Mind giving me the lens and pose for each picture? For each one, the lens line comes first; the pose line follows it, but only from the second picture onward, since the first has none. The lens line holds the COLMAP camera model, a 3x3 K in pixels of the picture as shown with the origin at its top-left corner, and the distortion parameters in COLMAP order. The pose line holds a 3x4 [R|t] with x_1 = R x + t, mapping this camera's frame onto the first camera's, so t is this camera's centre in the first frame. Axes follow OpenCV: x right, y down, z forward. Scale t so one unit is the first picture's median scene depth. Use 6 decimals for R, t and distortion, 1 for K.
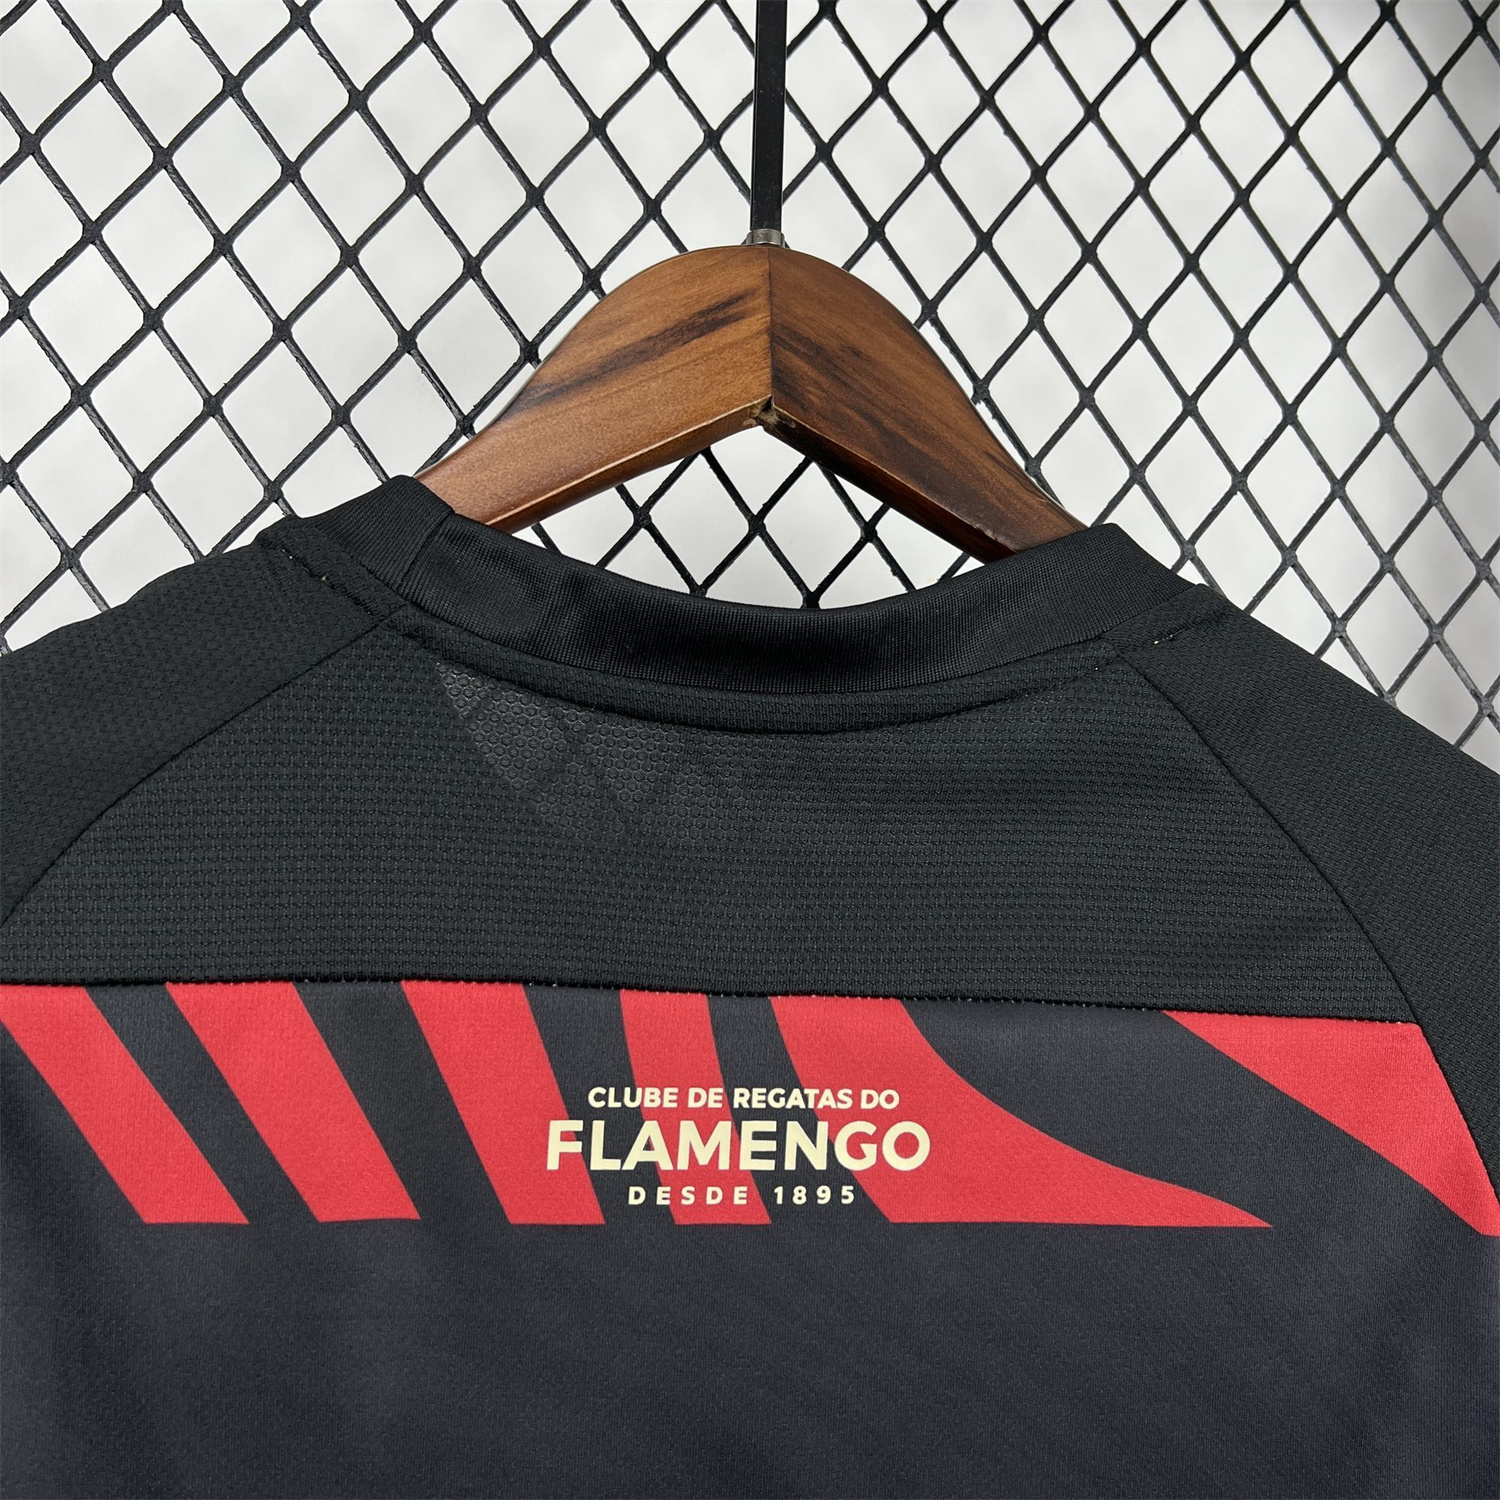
lens RADIAL K [[1516.5, 0, 752.1], [0, 1516.5, 755.3], [0, 0, 1]] dist [0.067323, 0.000000]
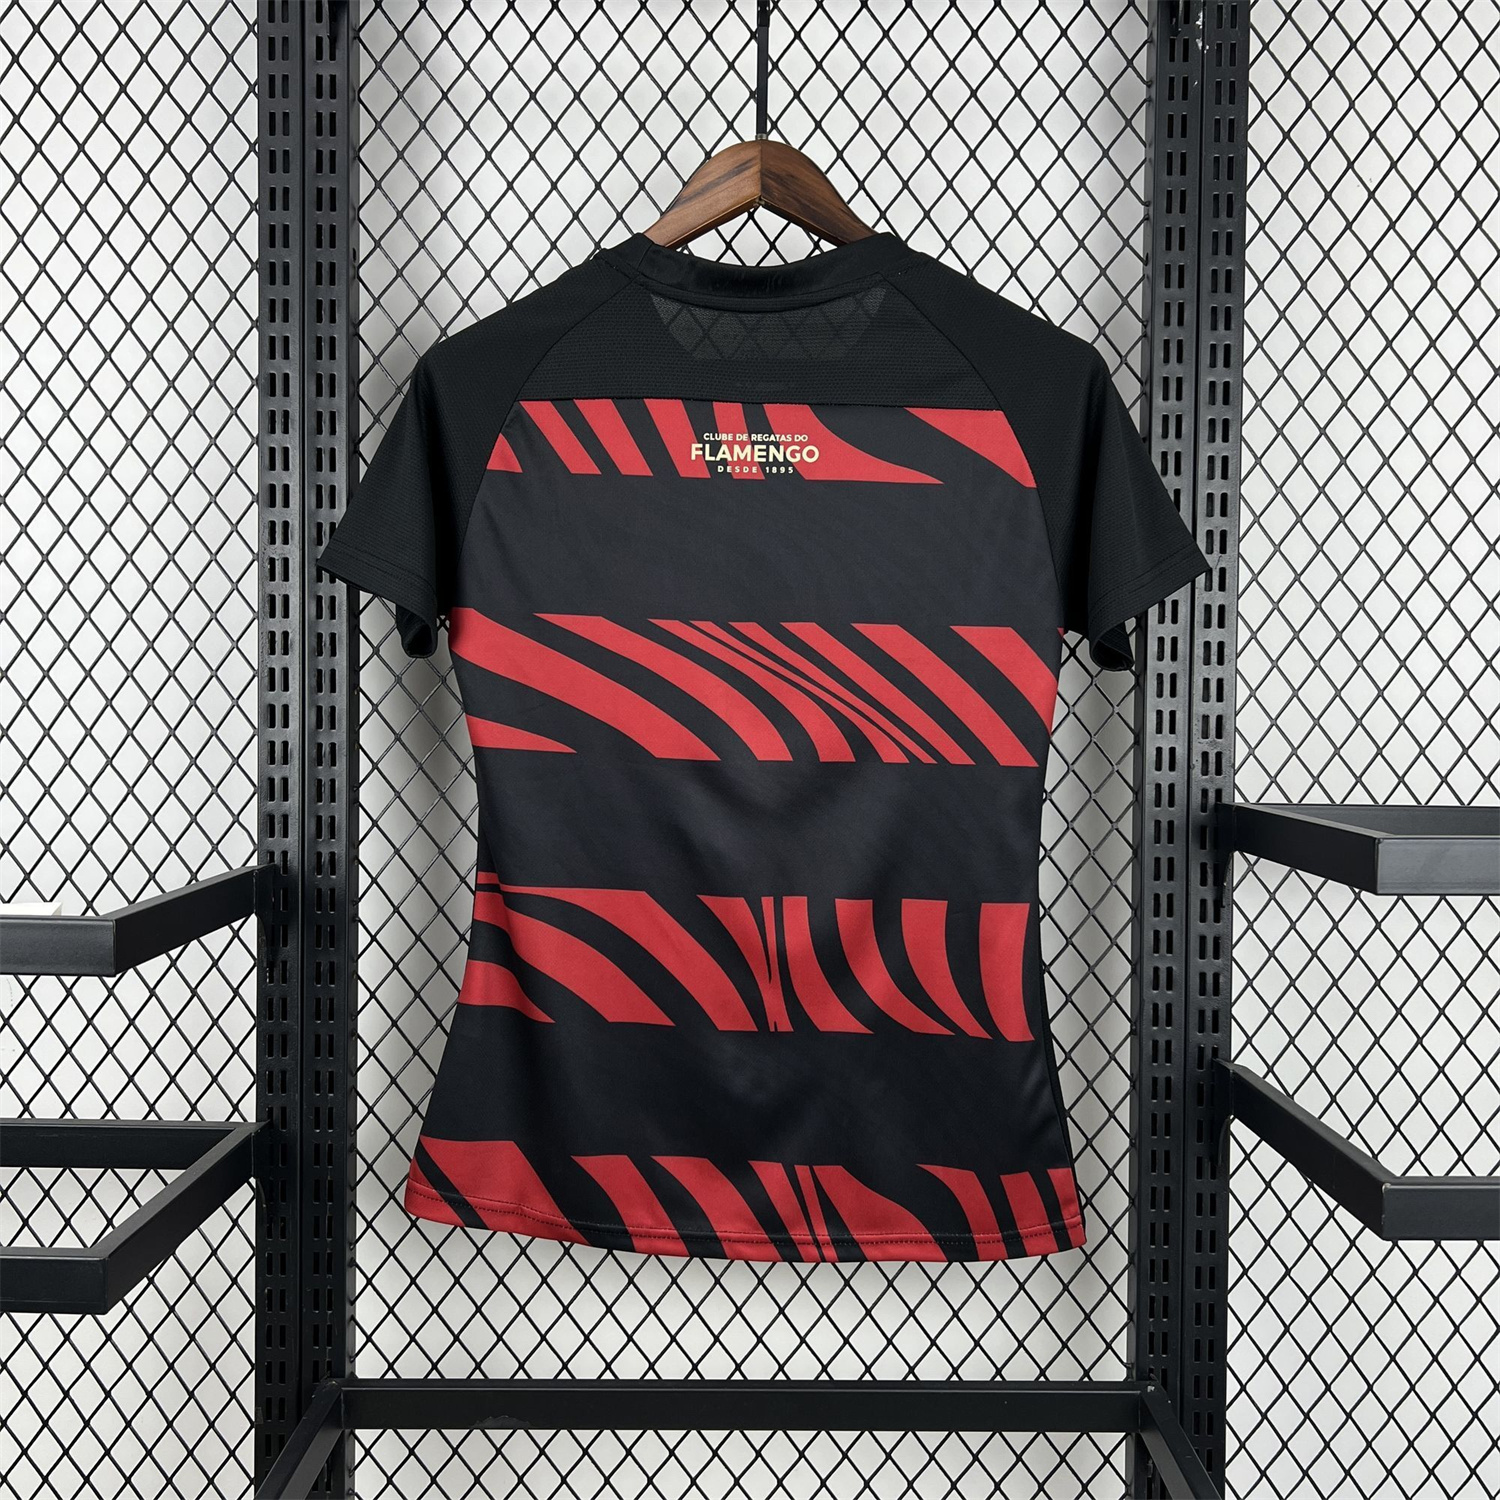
lens RADIAL K [[1516.5, 0, 748.4], [0, 1516.5, 744.0], [0, 0, 1]] dist [0.067323, 0.000000]
pose [[0.977846, -0.008283, -0.209161, 0.608452], [0.031022, 0.993917, 0.105670, 0.509796], [0.207014, -0.109817, 0.972155, -2.009232]]
